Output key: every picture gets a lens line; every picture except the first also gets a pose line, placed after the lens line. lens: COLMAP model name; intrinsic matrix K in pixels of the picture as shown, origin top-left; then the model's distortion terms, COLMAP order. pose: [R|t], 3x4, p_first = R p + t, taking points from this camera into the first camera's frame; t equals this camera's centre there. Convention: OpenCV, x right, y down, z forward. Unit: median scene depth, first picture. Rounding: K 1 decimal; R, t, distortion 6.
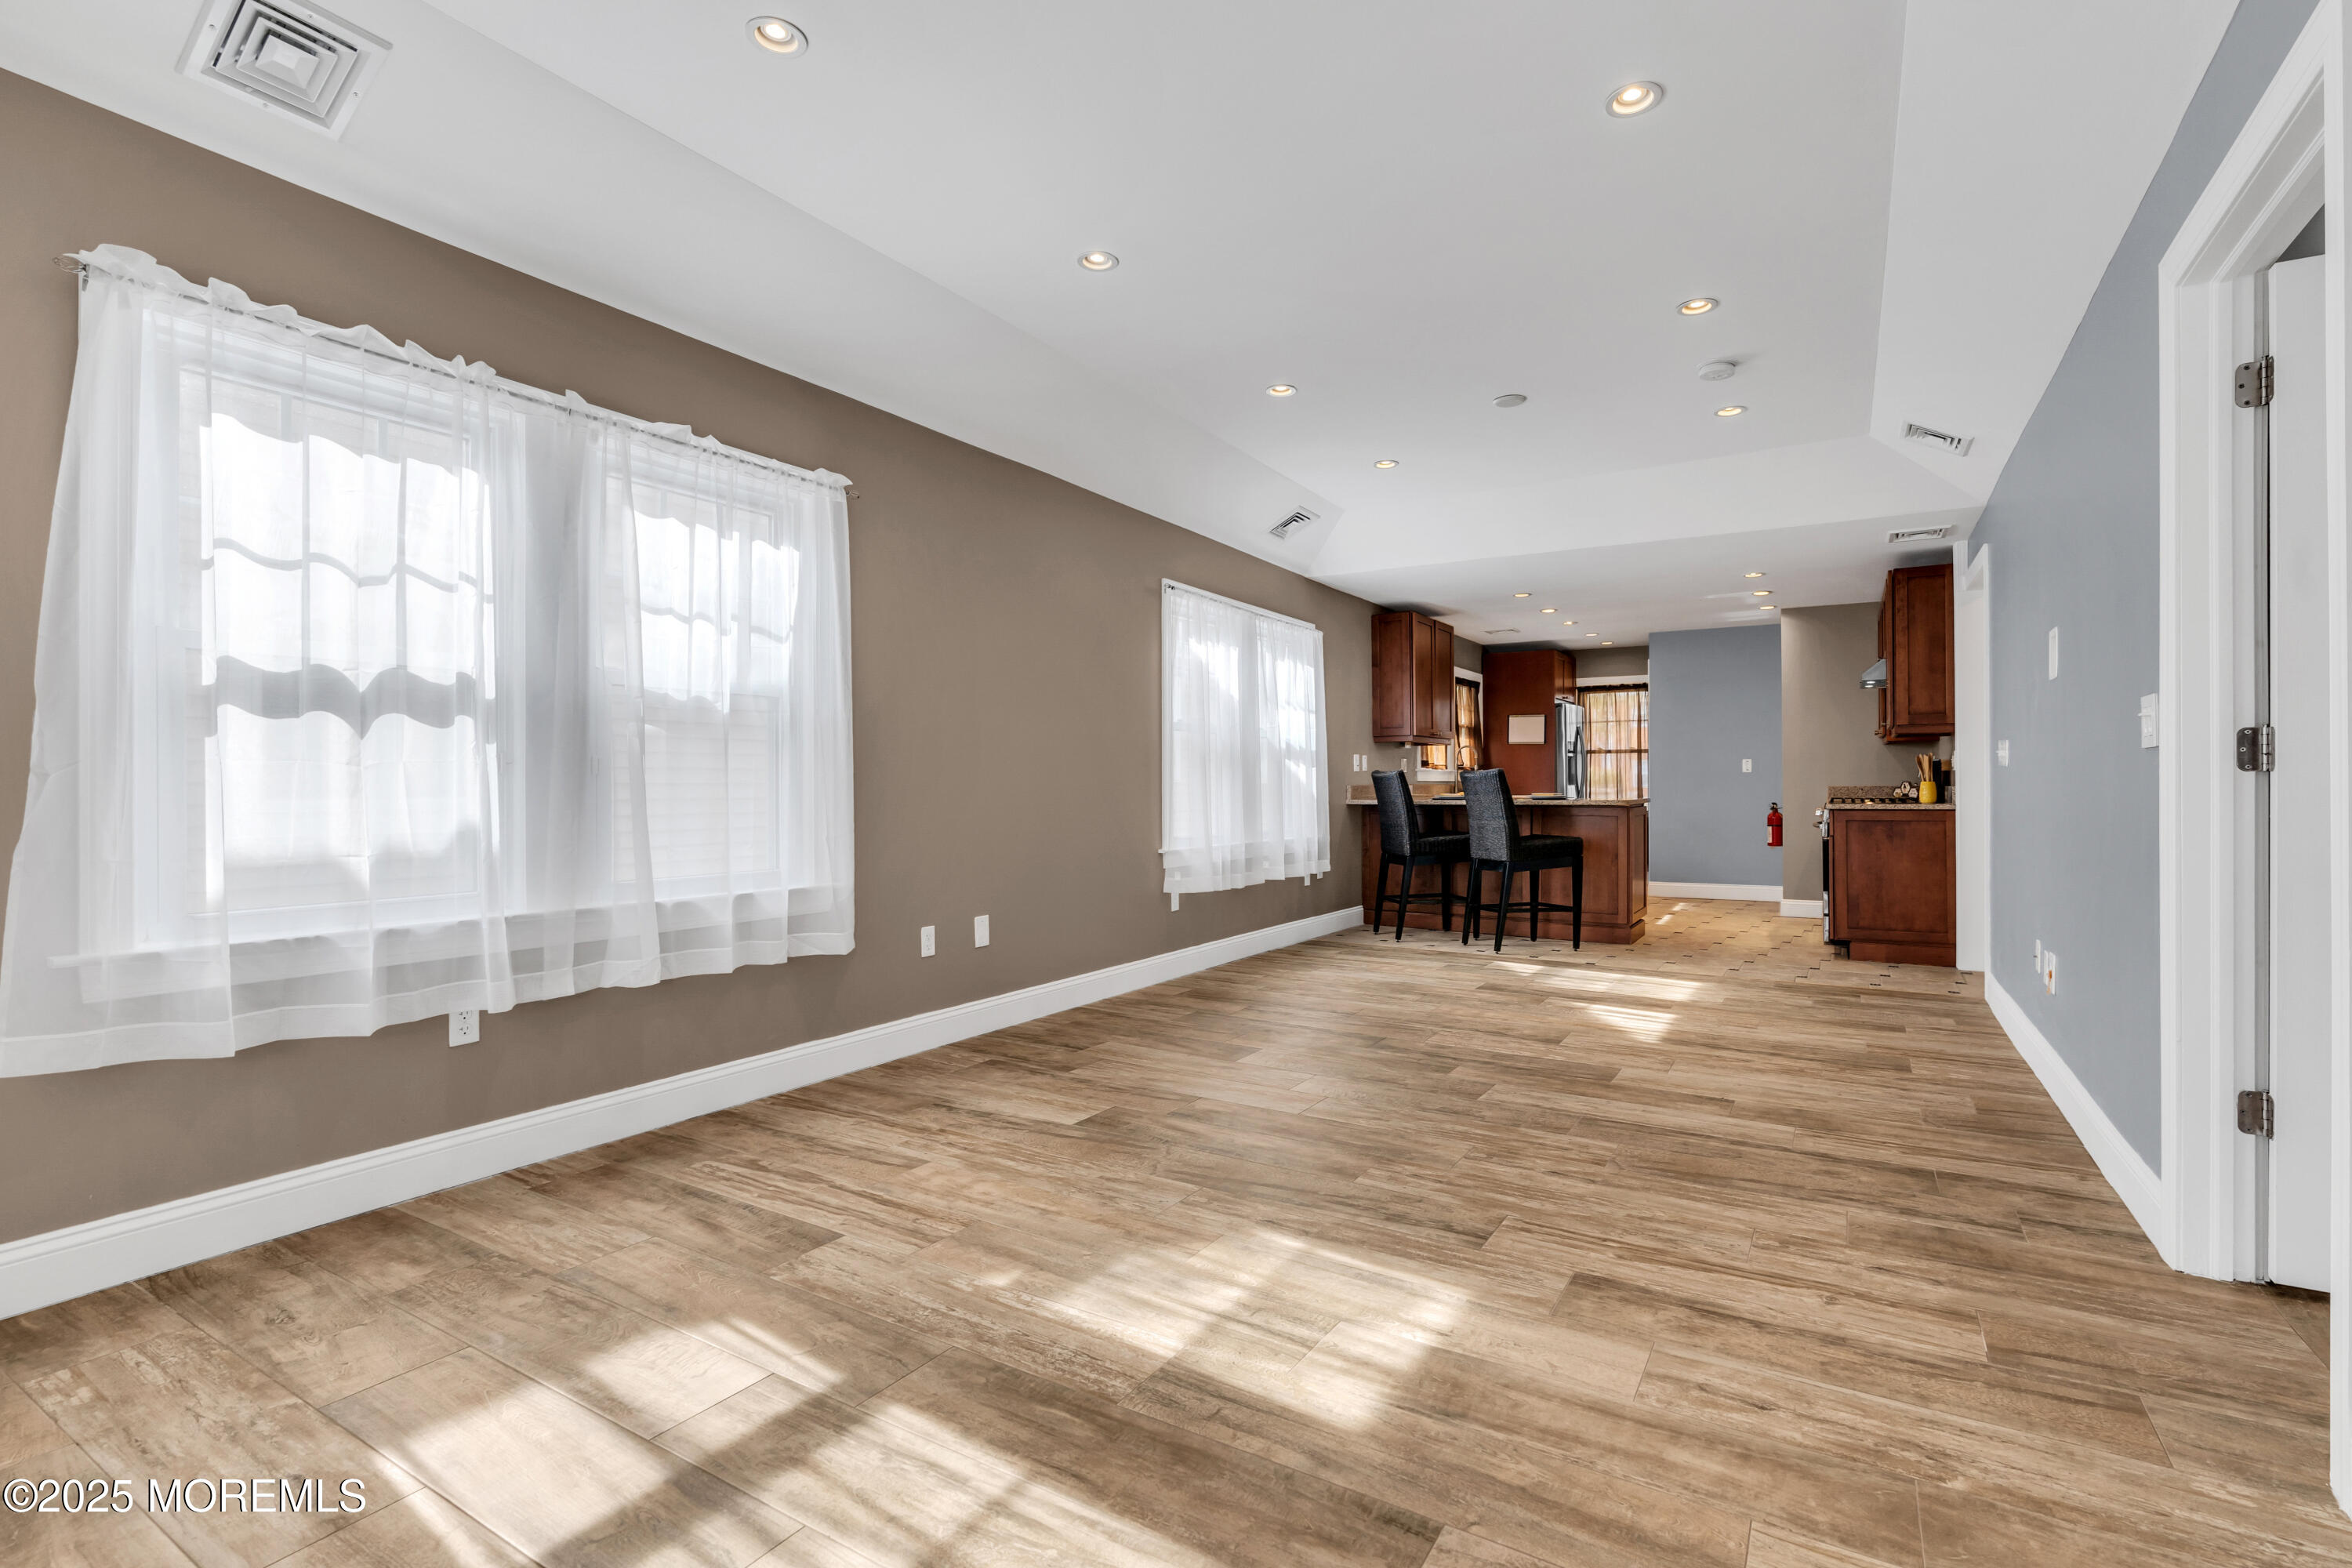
lens RADIAL K [[1074.5, 0, 1176.0], [0, 1074.5, 784.0], [0, 0, 1]] dist [-0.010608, 0.000881]
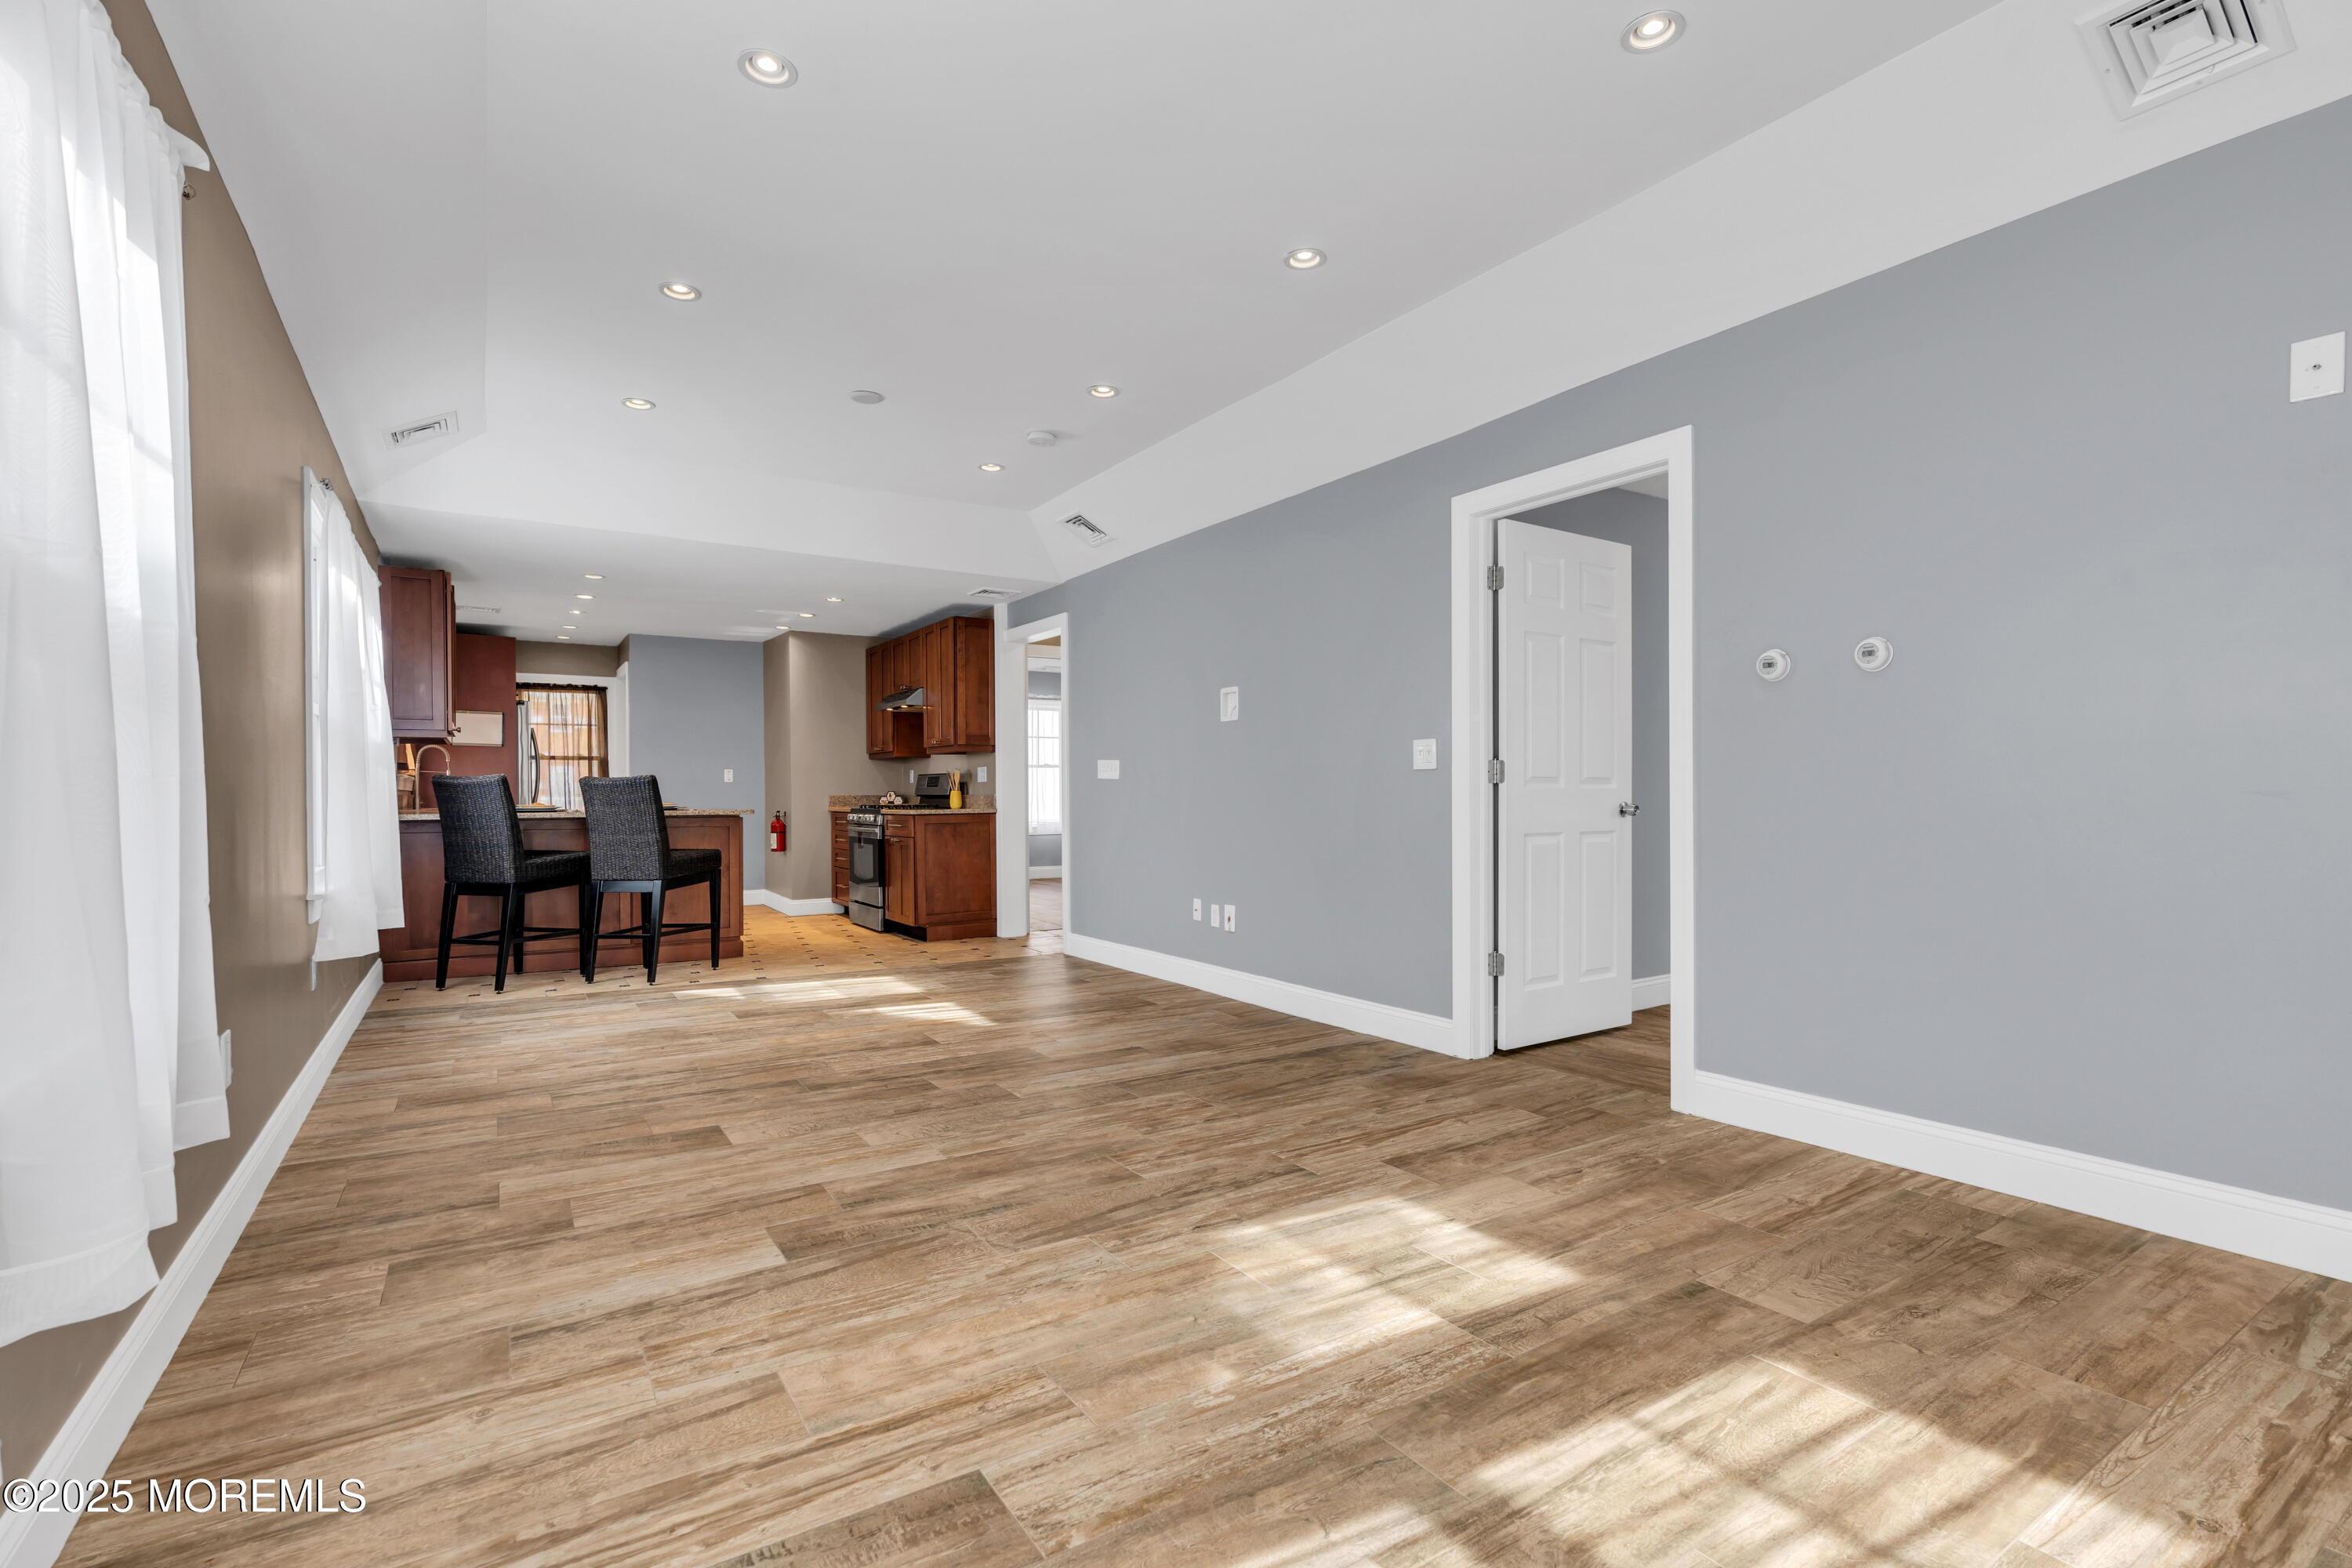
lens RADIAL K [[1097.3, 0, 1176.0], [0, 1097.3, 784.0], [0, 0, 1]] dist [-0.010925, 0.000637]
pose [[0.422087, 0.008311, 0.906517, -0.762106], [0.001956, 0.999947, -0.010078, 0.007382], [-0.906553, 0.006027, 0.422048, 0.532484]]
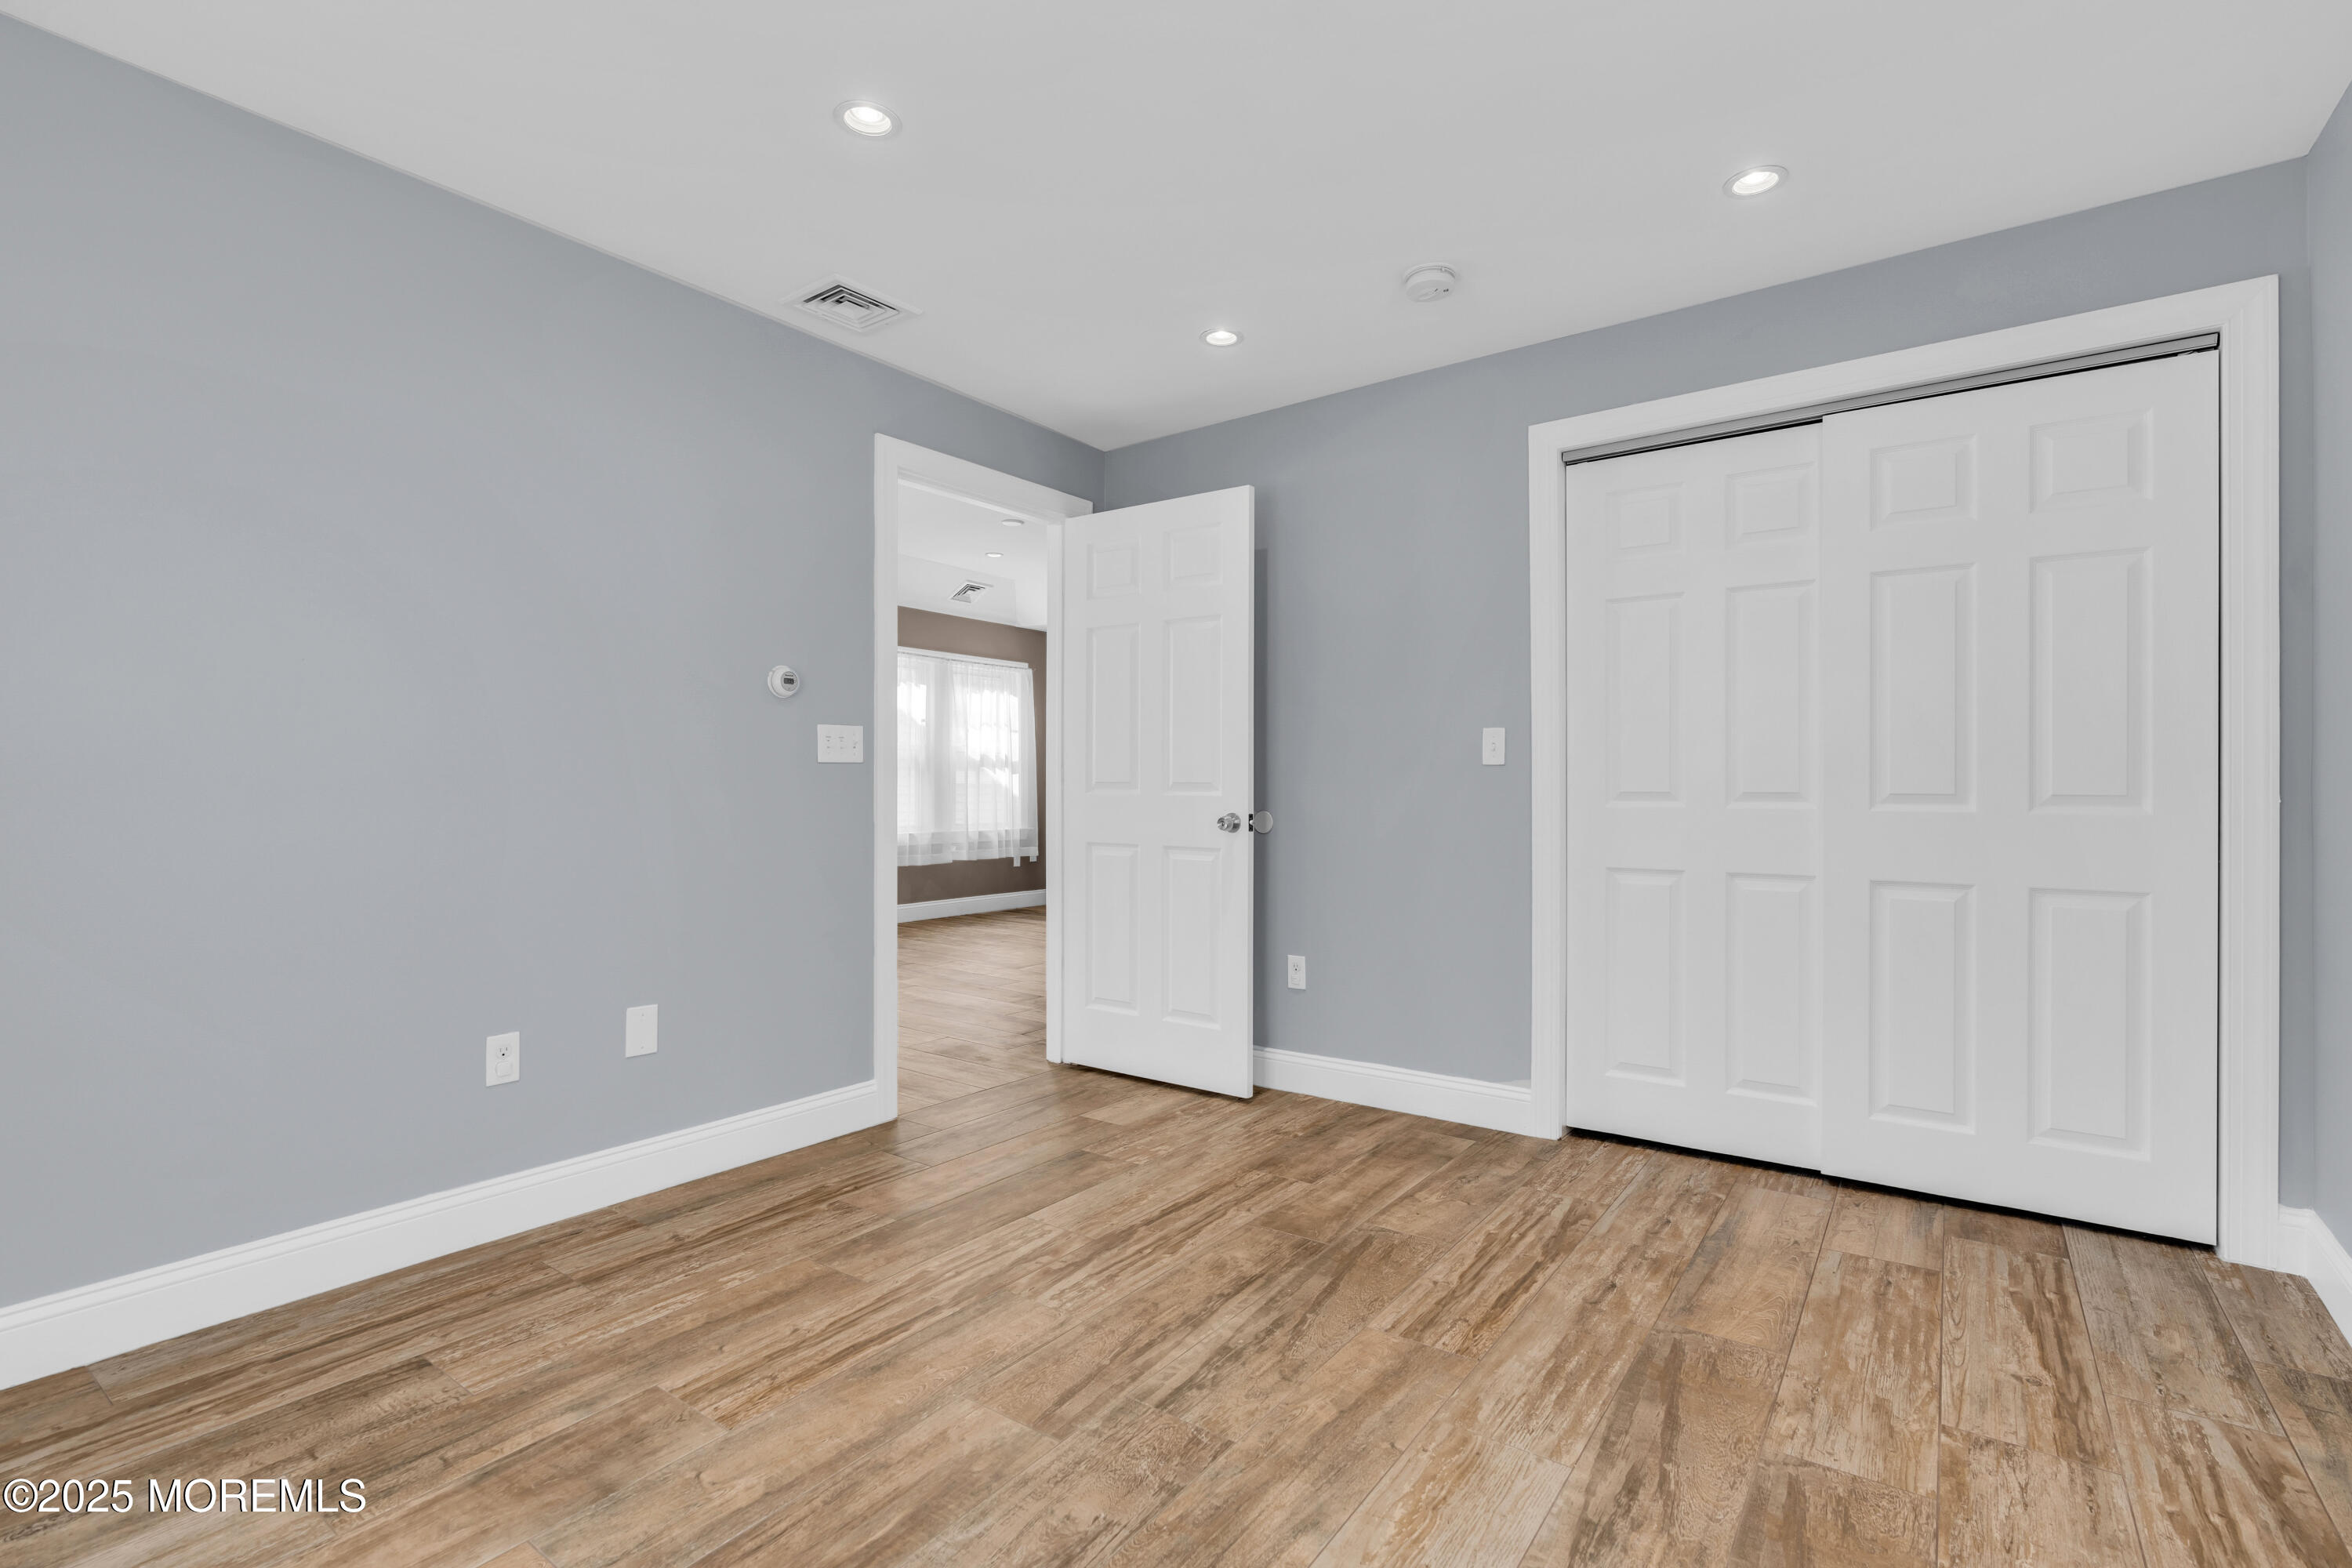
lens RADIAL K [[1074.5, 0, 1176.0], [0, 1074.5, 784.0], [0, 0, 1]] dist [-0.010608, 0.000881]
pose [[-0.073138, 0.003242, -0.997317, 1.185557], [0.004589, 0.999985, 0.002914, -0.014397], [0.997311, -0.004364, -0.073152, 0.747477]]
